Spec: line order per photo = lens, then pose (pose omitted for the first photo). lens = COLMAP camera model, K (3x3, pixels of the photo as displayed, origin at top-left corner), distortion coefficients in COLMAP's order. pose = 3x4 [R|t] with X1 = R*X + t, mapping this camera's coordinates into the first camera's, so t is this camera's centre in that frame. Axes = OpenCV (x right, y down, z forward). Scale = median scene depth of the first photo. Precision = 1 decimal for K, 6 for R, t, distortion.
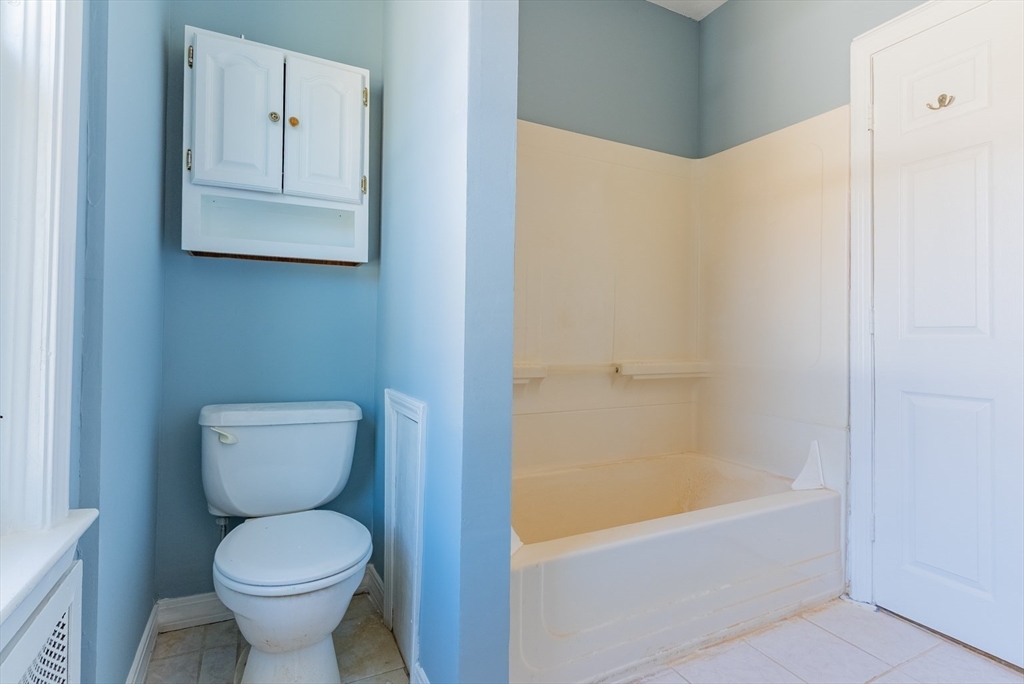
lens RADIAL K [[495.2, 0, 512.0], [0, 495.2, 327.9], [0, 0, 1]] dist [0.002599, -0.001426]
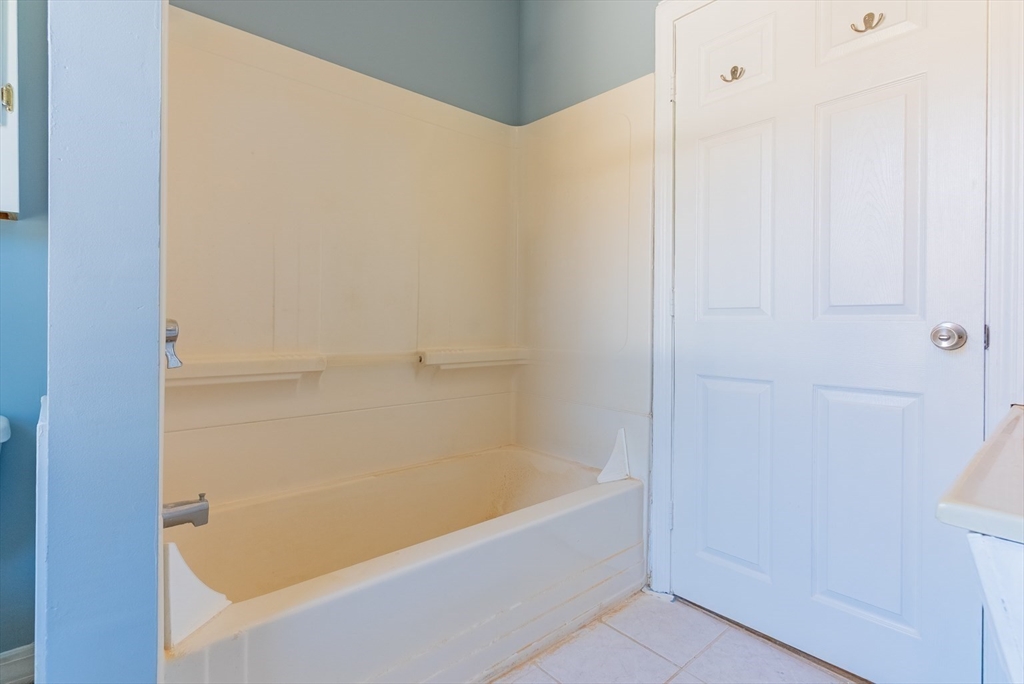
lens RADIAL K [[495.2, 0, 512.0], [0, 495.2, 327.9], [0, 0, 1]] dist [0.002599, -0.001426]
pose [[0.967030, -0.008248, 0.254530, 0.178802], [0.001674, 0.999660, 0.026034, 0.009685], [-0.254658, -0.024749, 0.966714, 0.148416]]
